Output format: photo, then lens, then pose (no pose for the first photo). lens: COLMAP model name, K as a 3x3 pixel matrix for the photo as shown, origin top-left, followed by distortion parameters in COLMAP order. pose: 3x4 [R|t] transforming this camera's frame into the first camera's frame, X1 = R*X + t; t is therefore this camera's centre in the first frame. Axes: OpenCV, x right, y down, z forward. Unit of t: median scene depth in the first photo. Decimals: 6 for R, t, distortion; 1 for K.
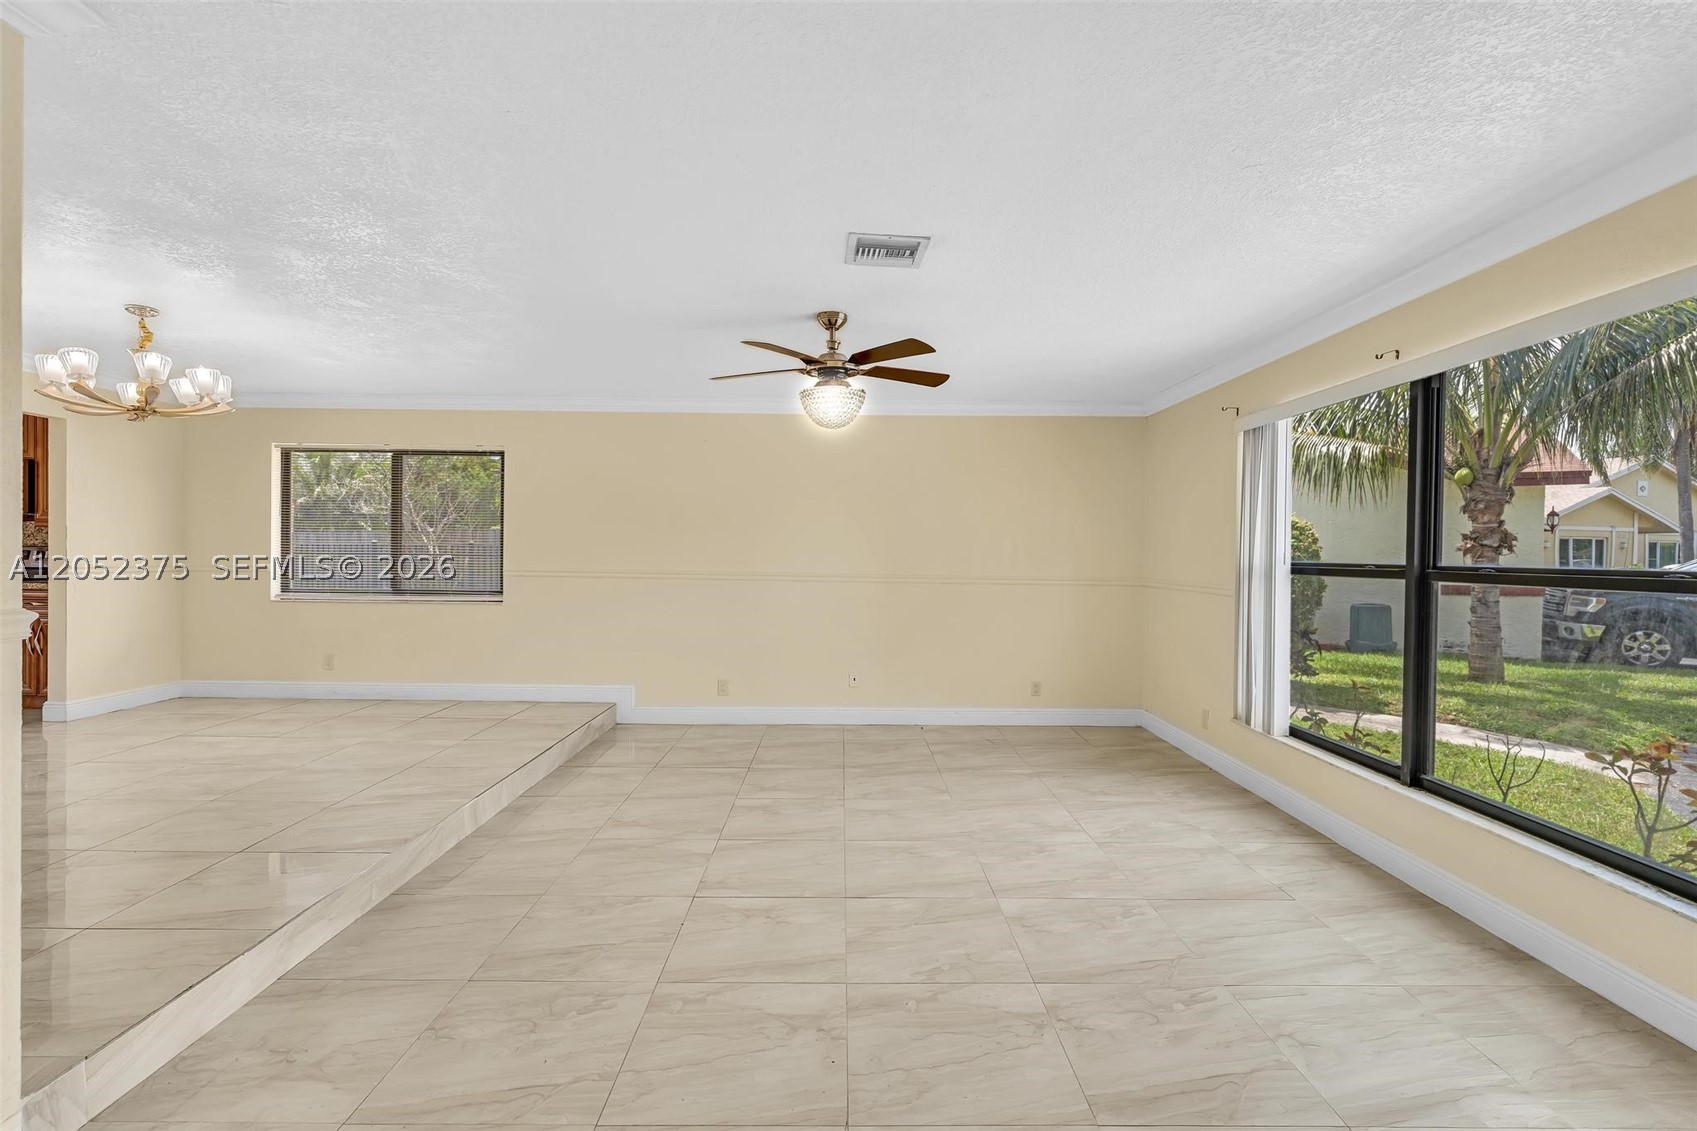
lens RADIAL K [[756.5, 0, 851.7], [0, 756.5, 560.7], [0, 0, 1]] dist [-0.004133, 0.001814]
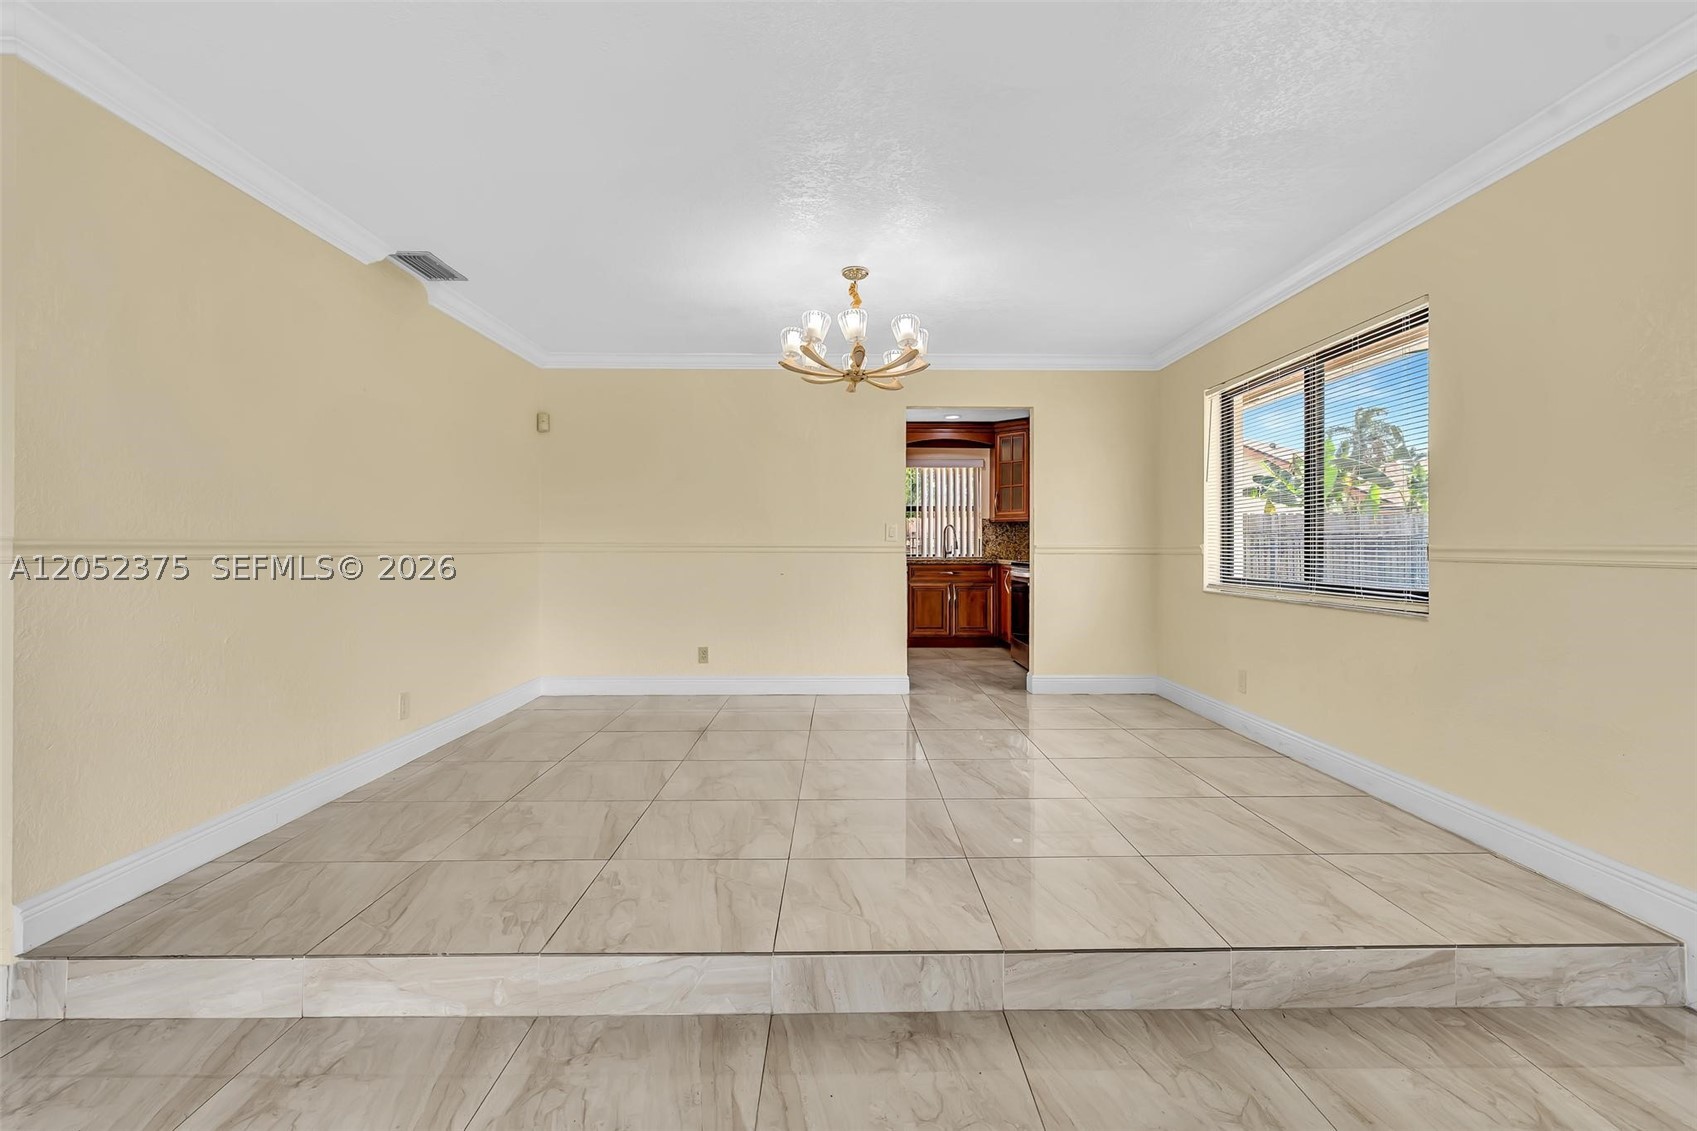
lens RADIAL K [[774.0, 0, 856.7], [0, 774.0, 543.7], [0, 0, 1]] dist [-0.002135, -0.000334]
pose [[0.004998, -0.018126, -0.999823, 0.048636], [-0.010438, 0.999780, -0.018178, 0.034910], [0.999933, 0.010527, 0.004808, 0.985999]]
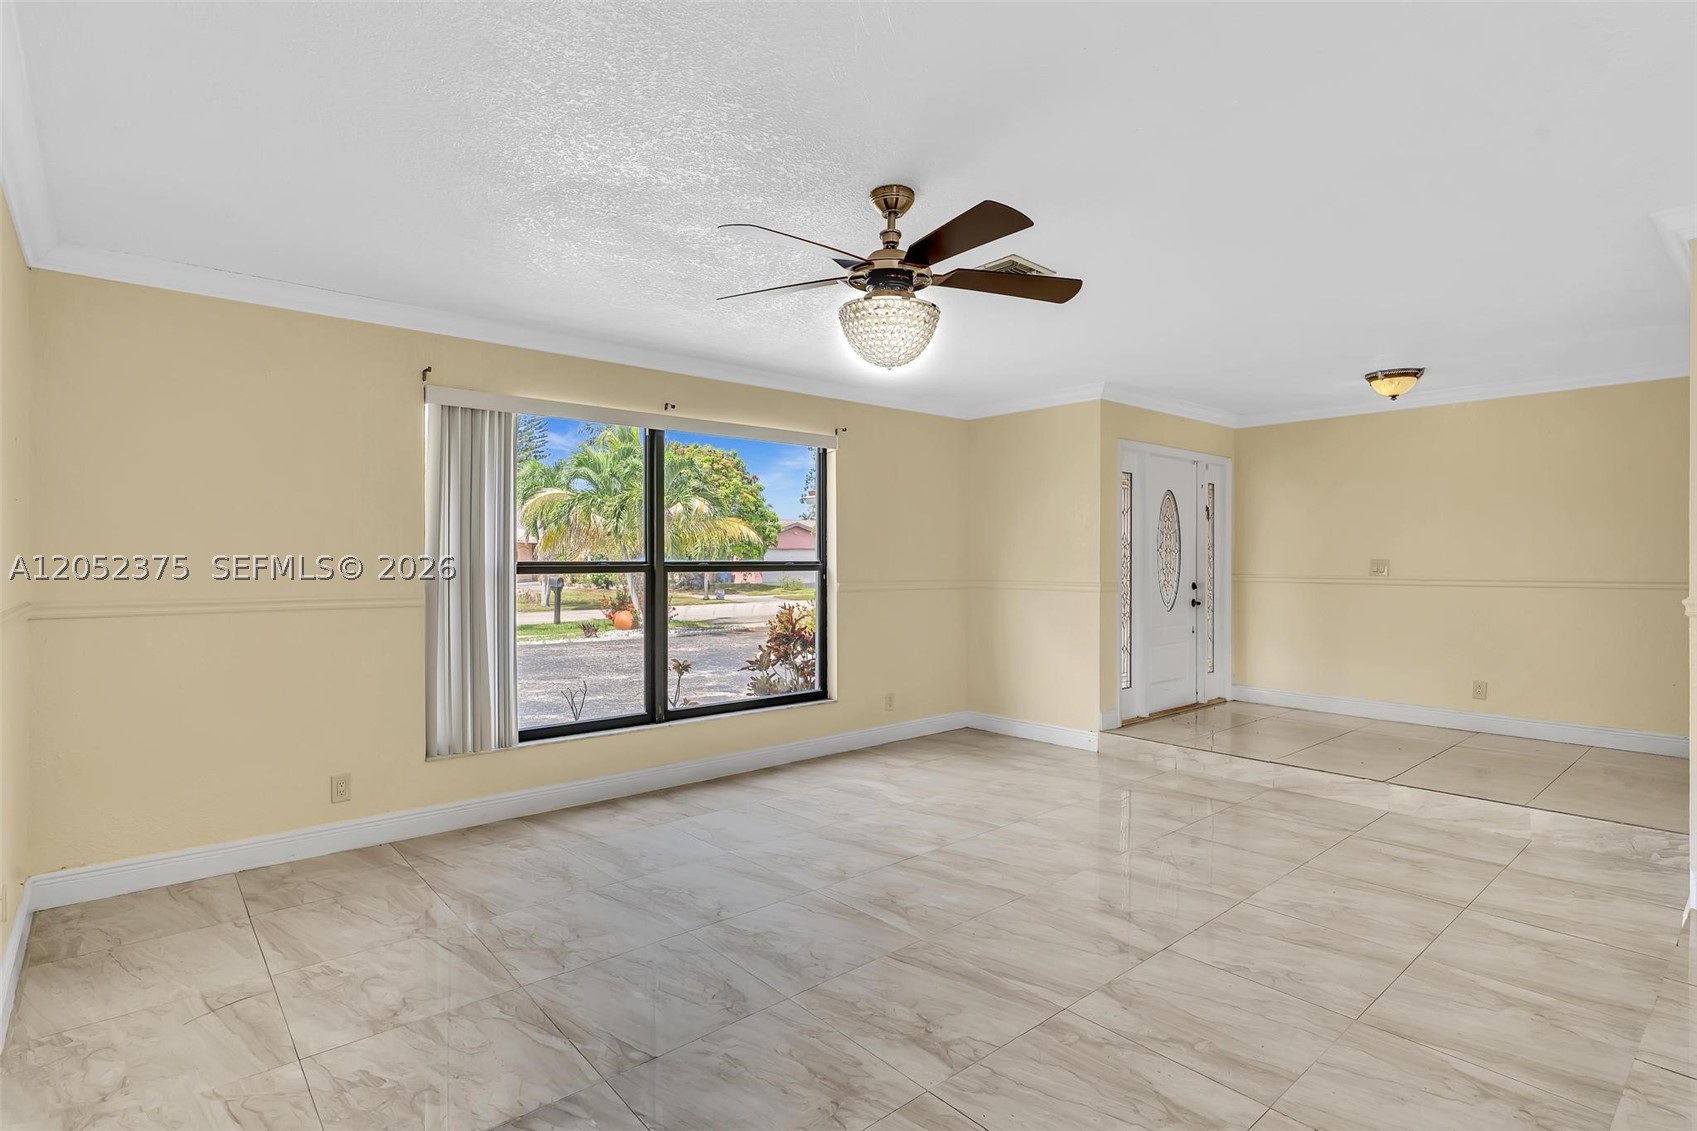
lens RADIAL K [[829.6, 0, 848.5], [0, 829.6, 565.5], [0, 0, 1]] dist [-0.002364, 0.000257]
pose [[-0.643737, -0.017815, 0.765039, -0.550837], [0.000204, 0.999725, 0.023451, -0.019800], [-0.765246, 0.015252, -0.643557, 1.486801]]
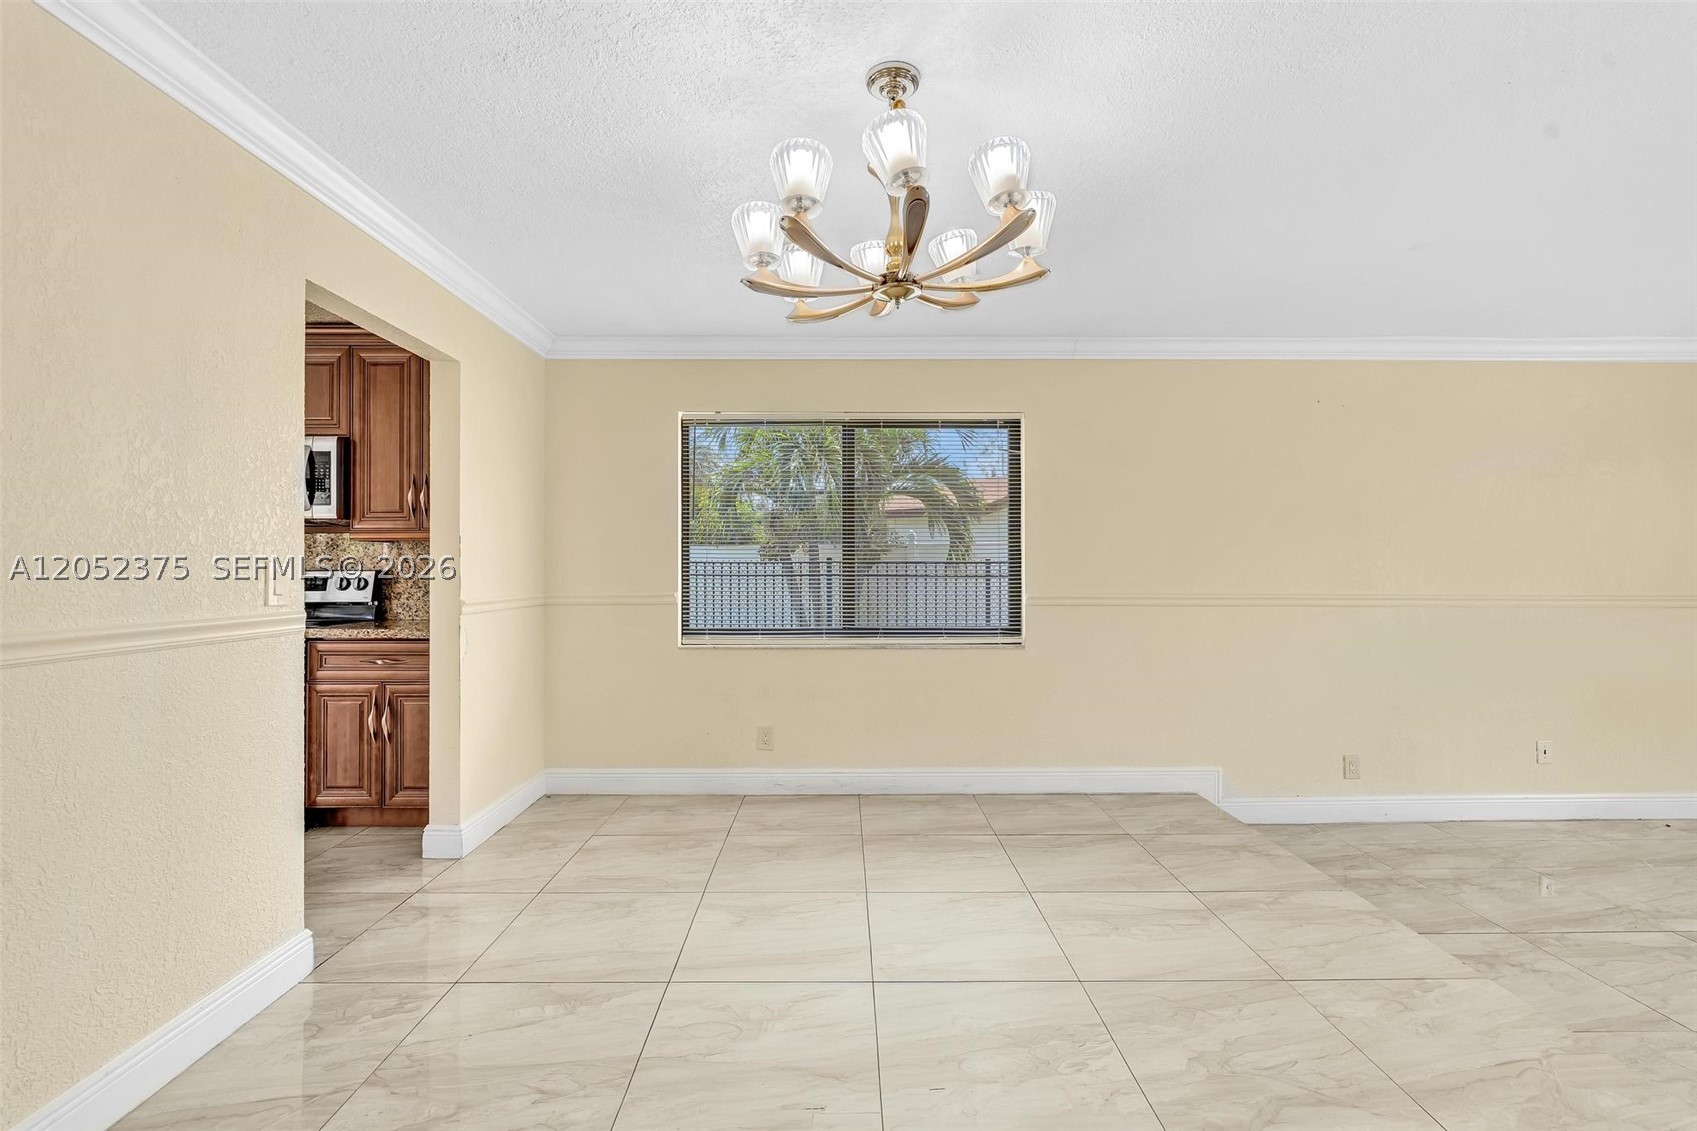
lens RADIAL K [[765.0, 0, 844.9], [0, 765.0, 536.4], [0, 0, 1]] dist [-0.002302, 0.000035]
pose [[0.999897, -0.014343, -0.000983, -0.957337], [0.014272, 0.998517, -0.052532, -0.009716], [0.001735, 0.052513, 0.998619, 0.498762]]
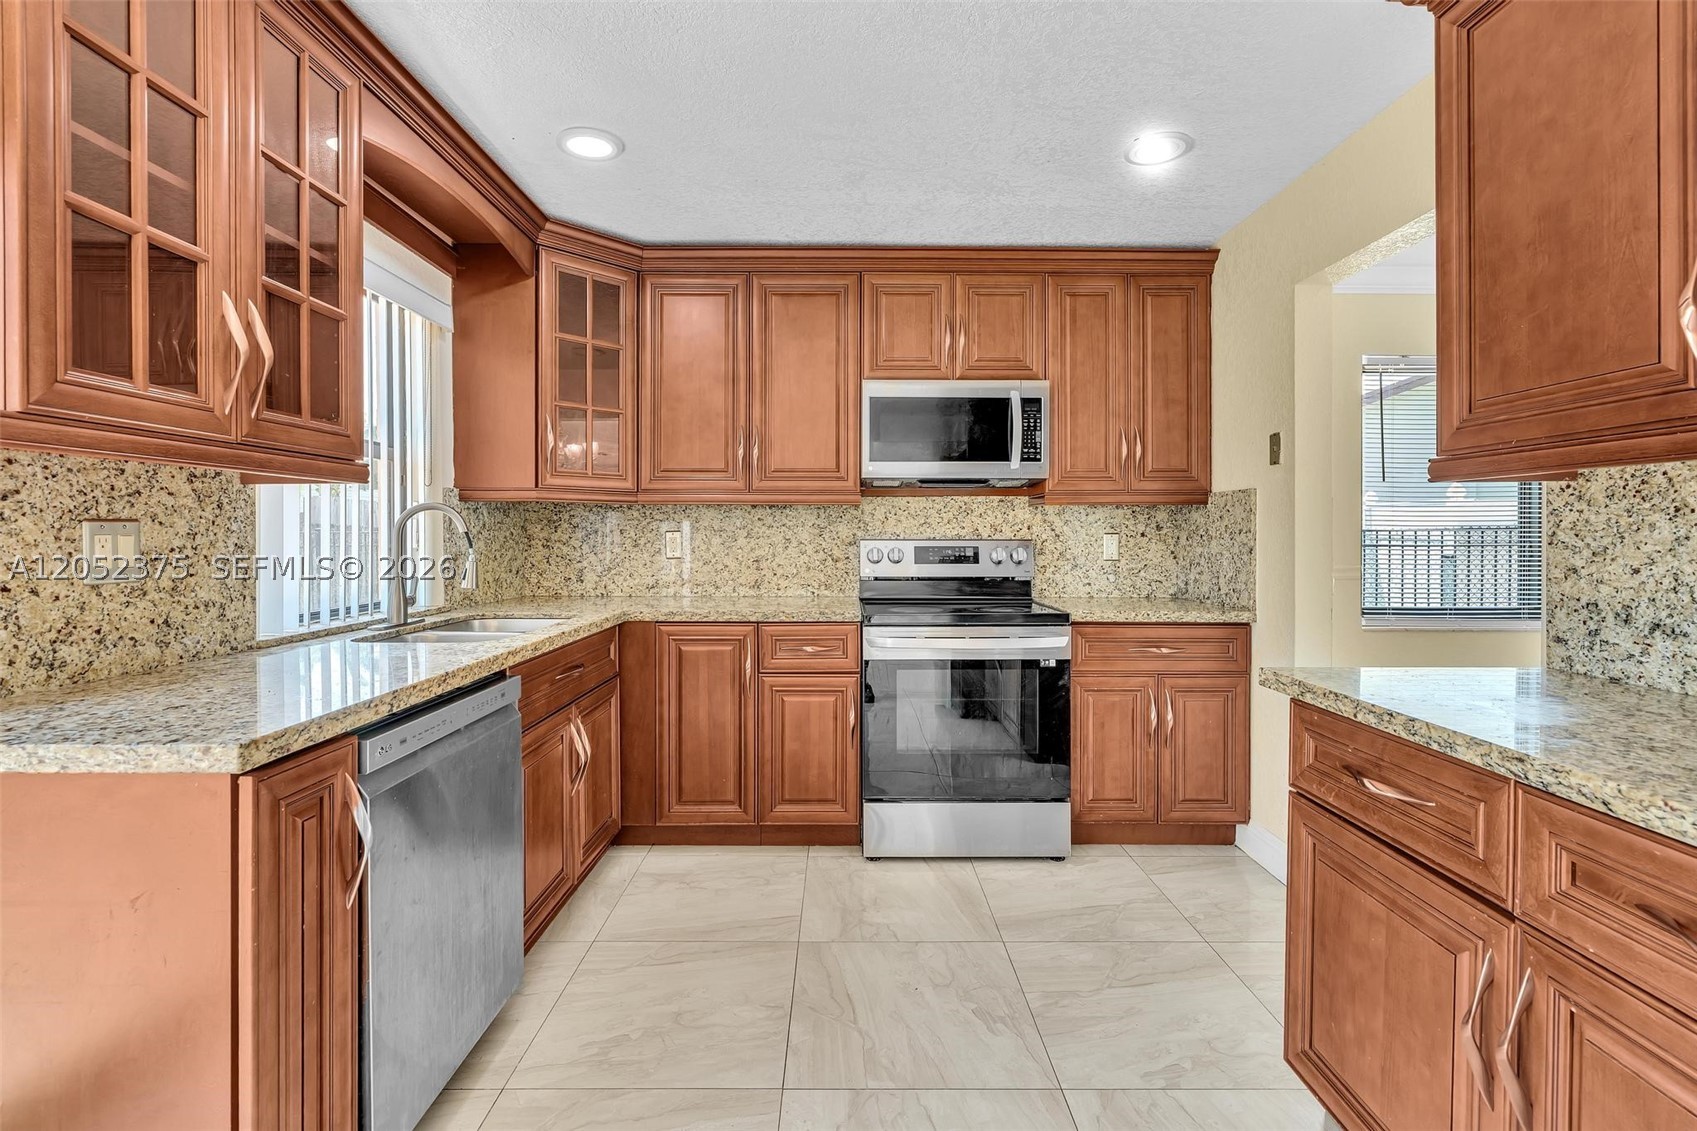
lens RADIAL K [[765.0, 0, 844.9], [0, 765.0, 536.4], [0, 0, 1]] dist [-0.002302, 0.000035]
pose [[0.999889, -0.012273, -0.008402, -1.802139], [0.012243, 0.999918, -0.003645, -0.030790], [0.008446, 0.003542, 0.999958, 0.650559]]
